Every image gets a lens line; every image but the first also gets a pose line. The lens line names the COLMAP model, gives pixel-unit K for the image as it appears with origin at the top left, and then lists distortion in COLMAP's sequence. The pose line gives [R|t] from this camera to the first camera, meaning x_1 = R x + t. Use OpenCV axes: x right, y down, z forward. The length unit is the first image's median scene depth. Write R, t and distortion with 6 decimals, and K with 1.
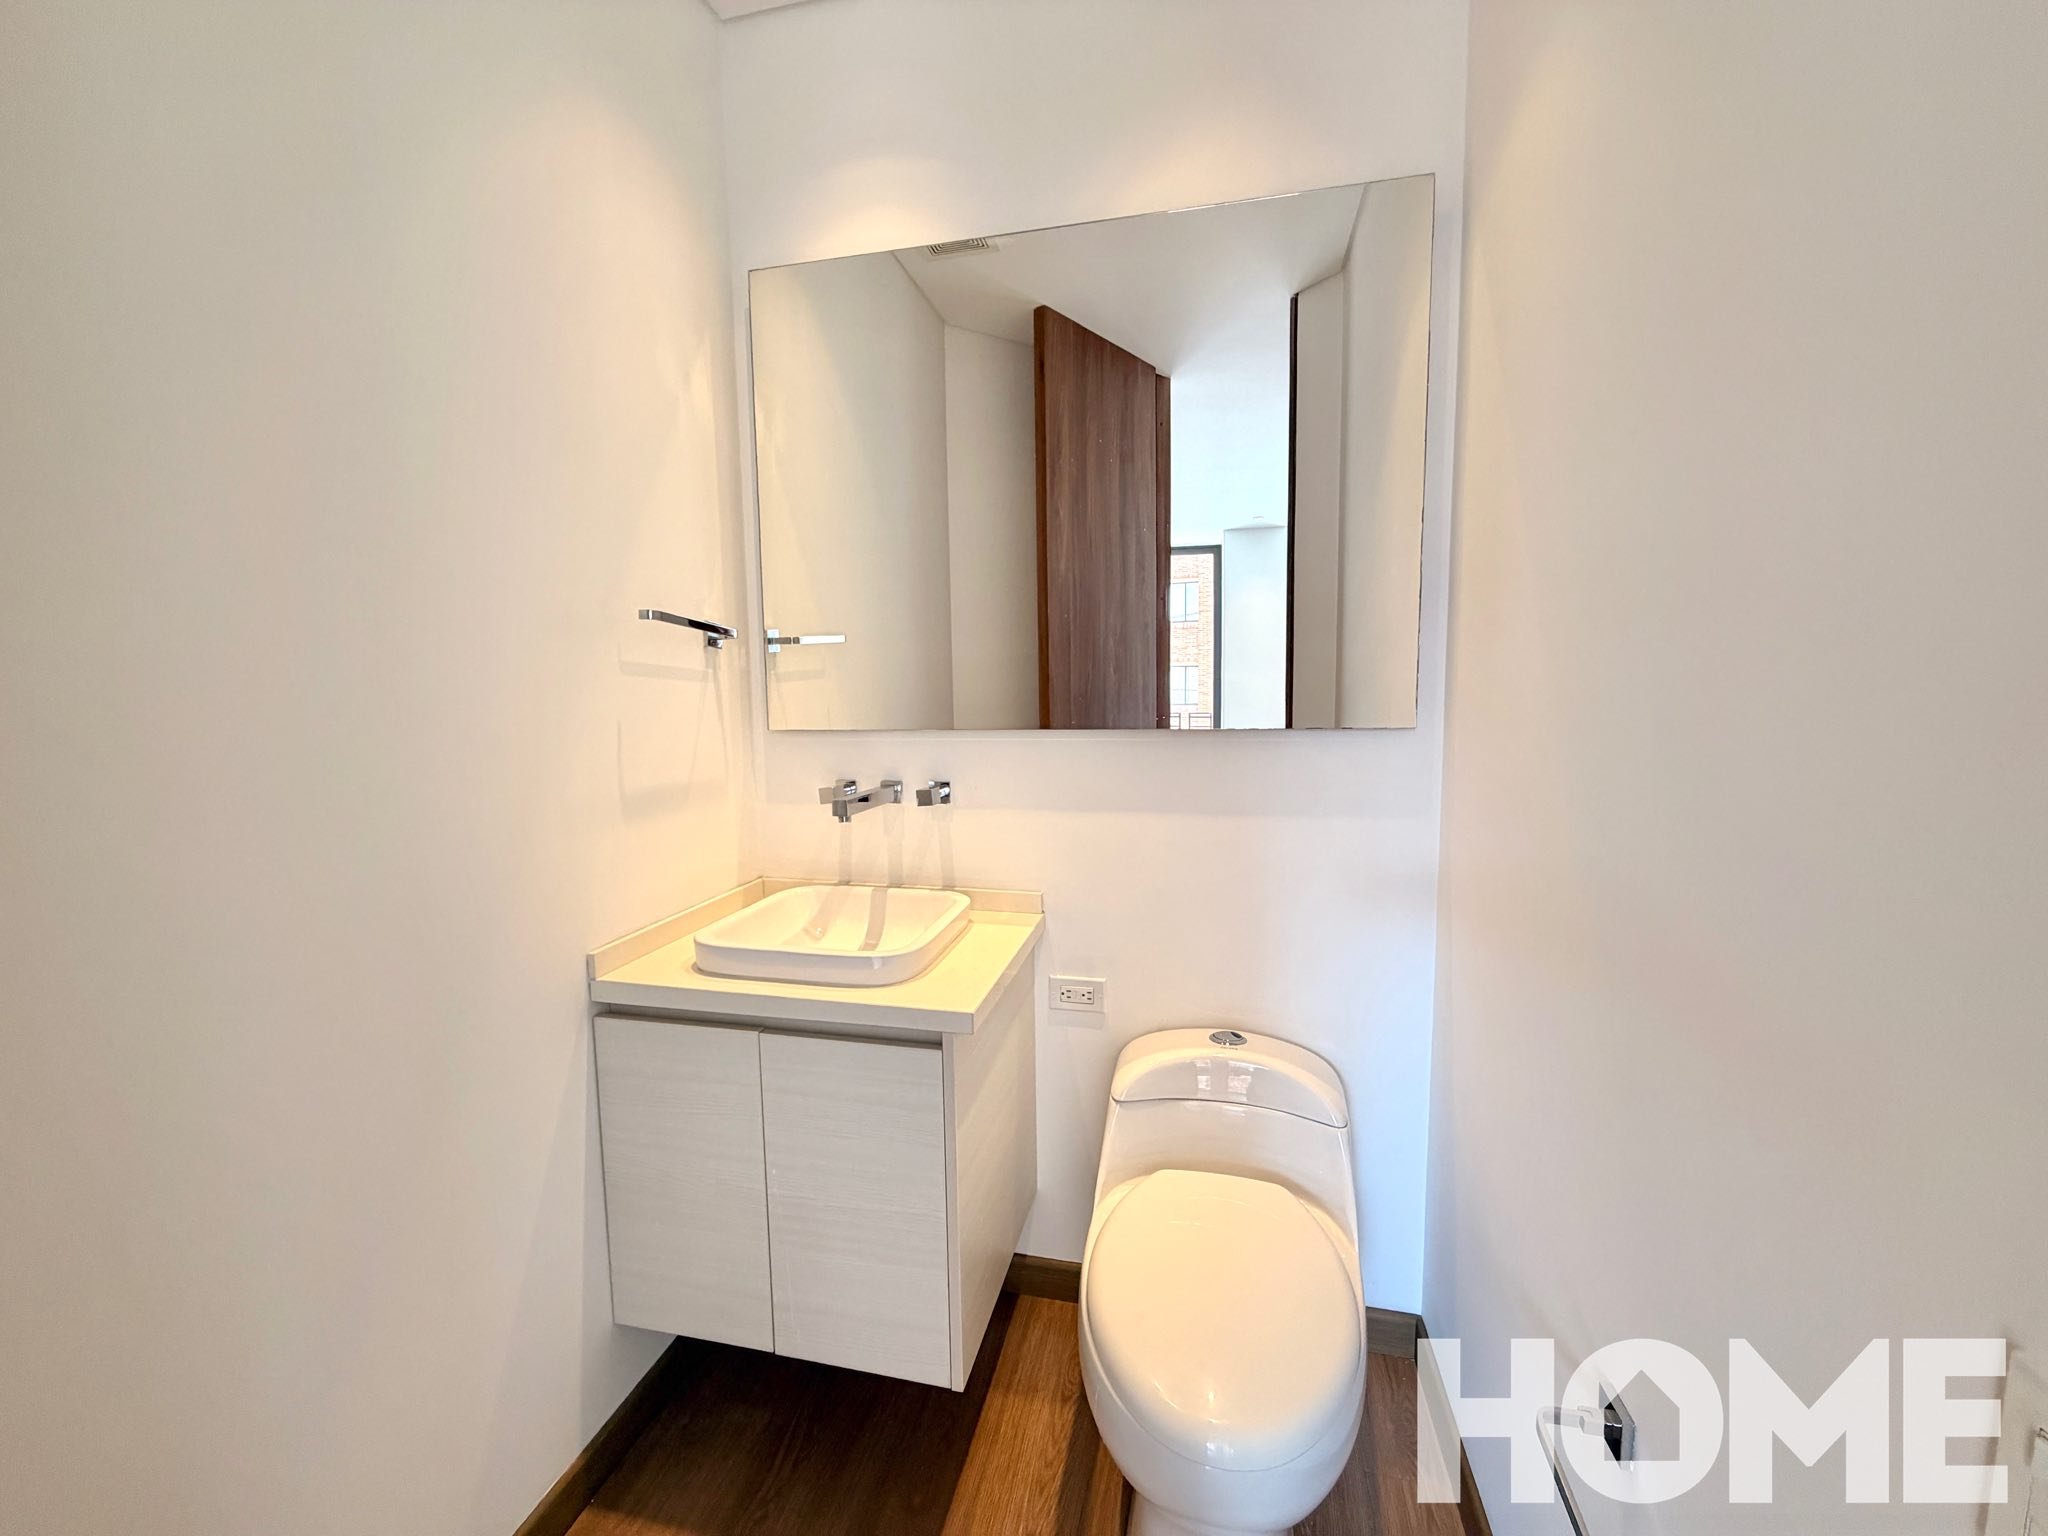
lens RADIAL K [[818.1, 0, 1026.1], [0, 818.1, 775.4], [0, 0, 1]] dist [0.004357, 0.000685]
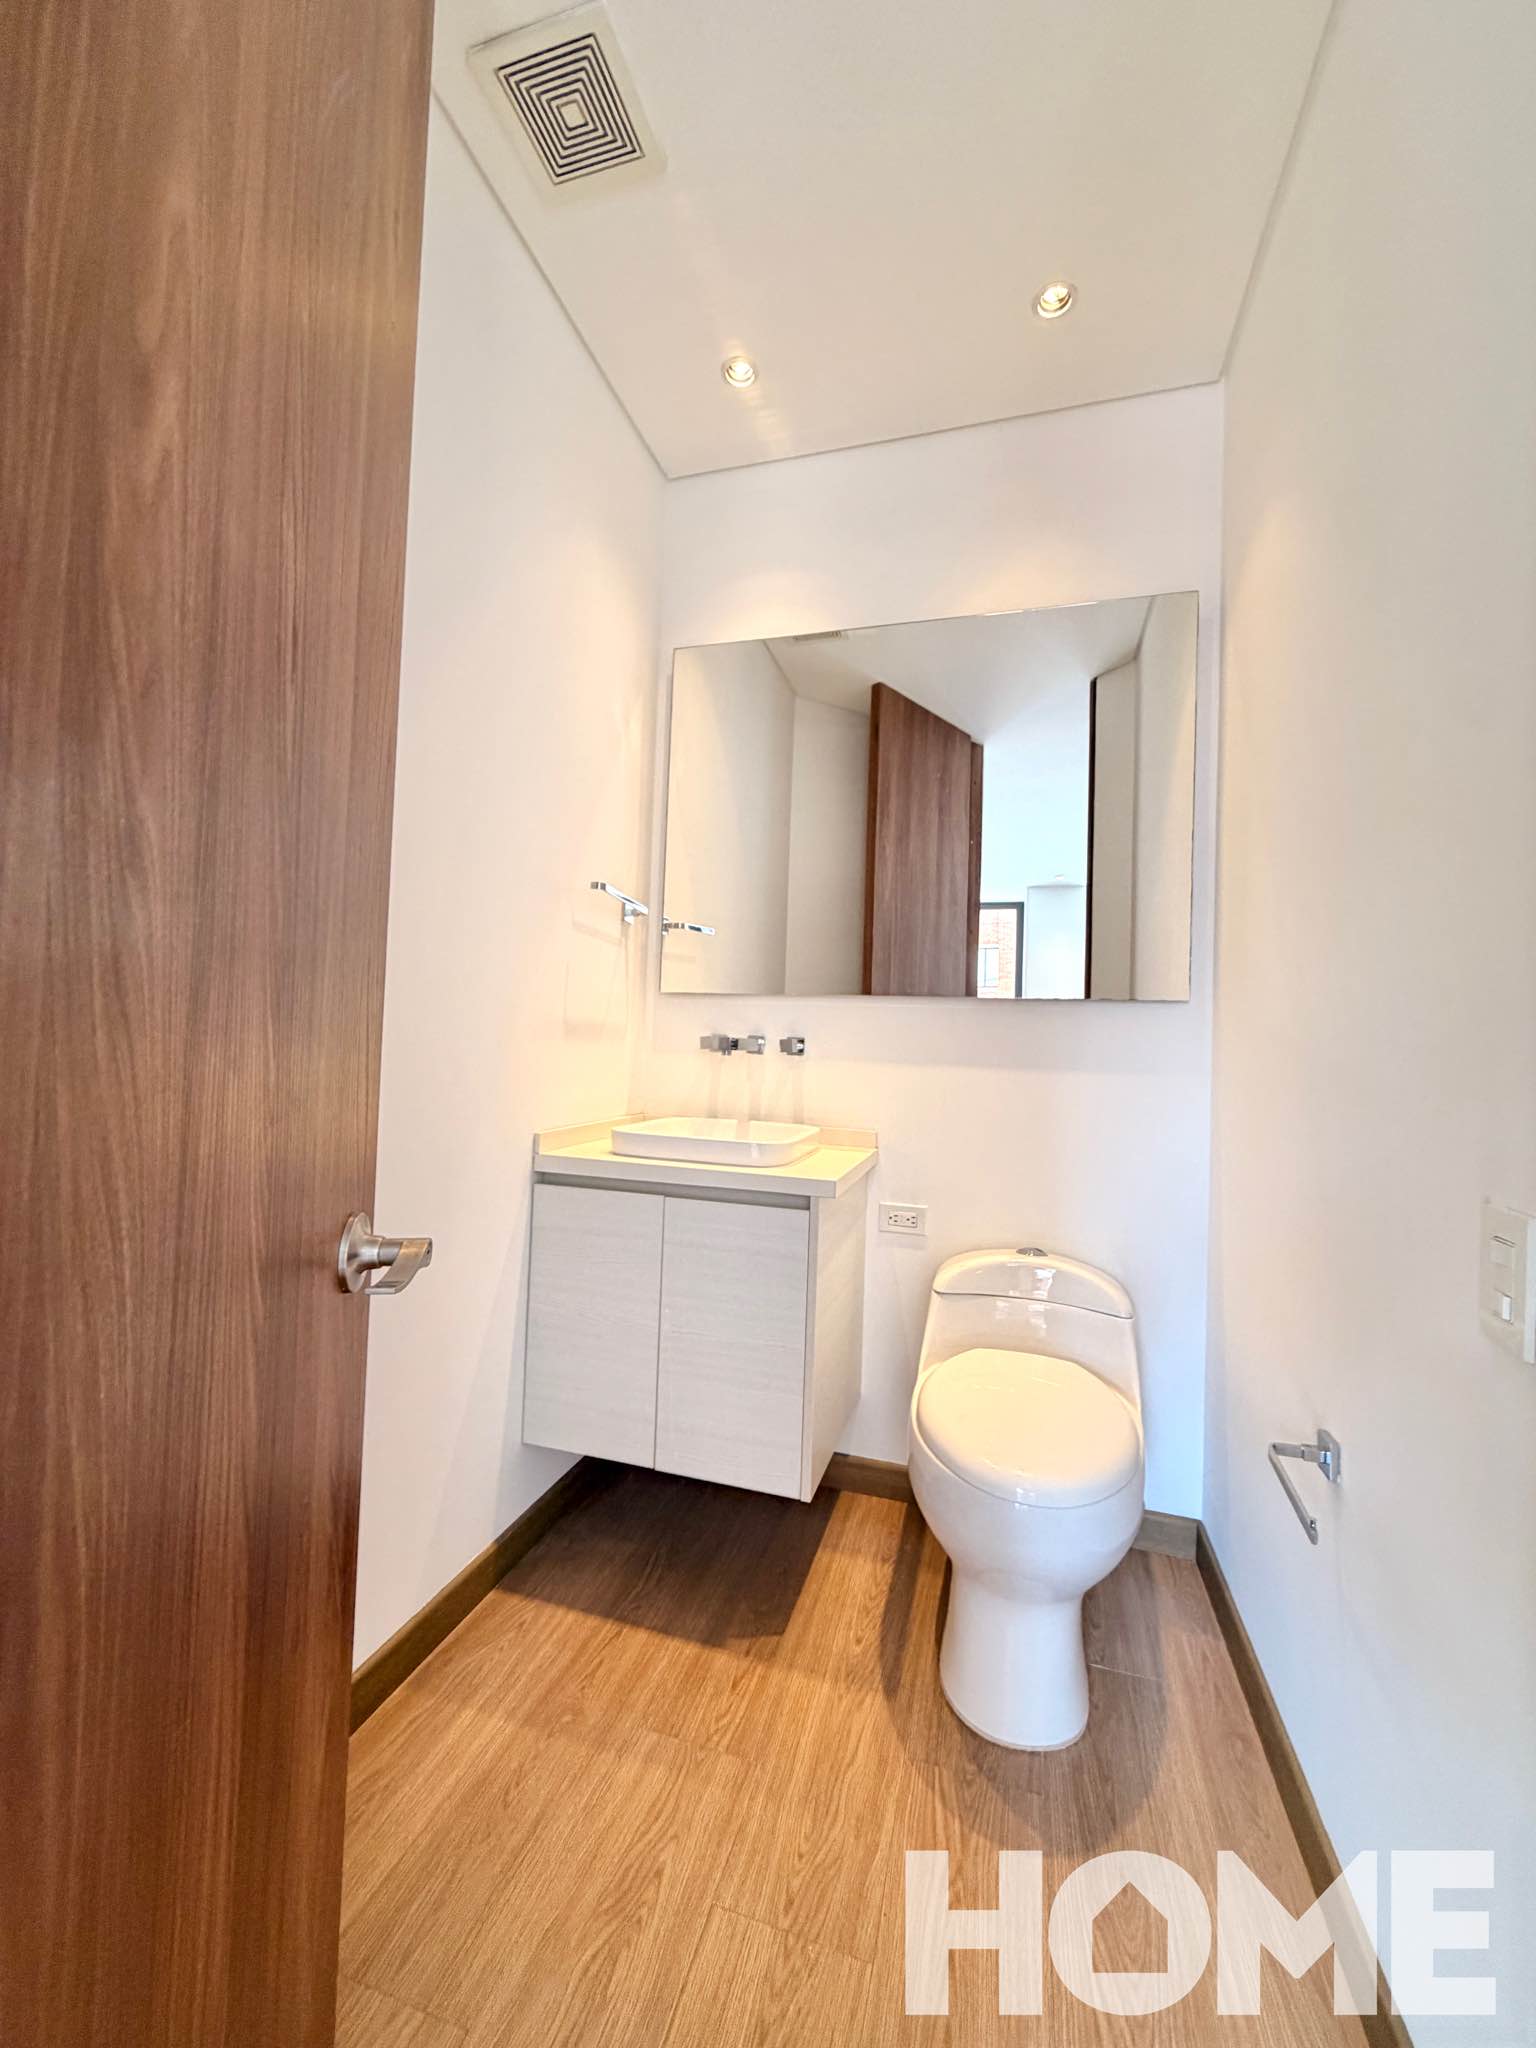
lens RADIAL K [[818.1, 0, 773.3], [0, 818.1, 1025.1], [0, 0, 1]] dist [0.004357, 0.000685]
pose [[0.997057, 0.047636, -0.060066, -0.072786], [-0.055074, 0.990118, -0.128971, 0.163605], [0.053329, 0.131899, 0.989828, -0.245064]]
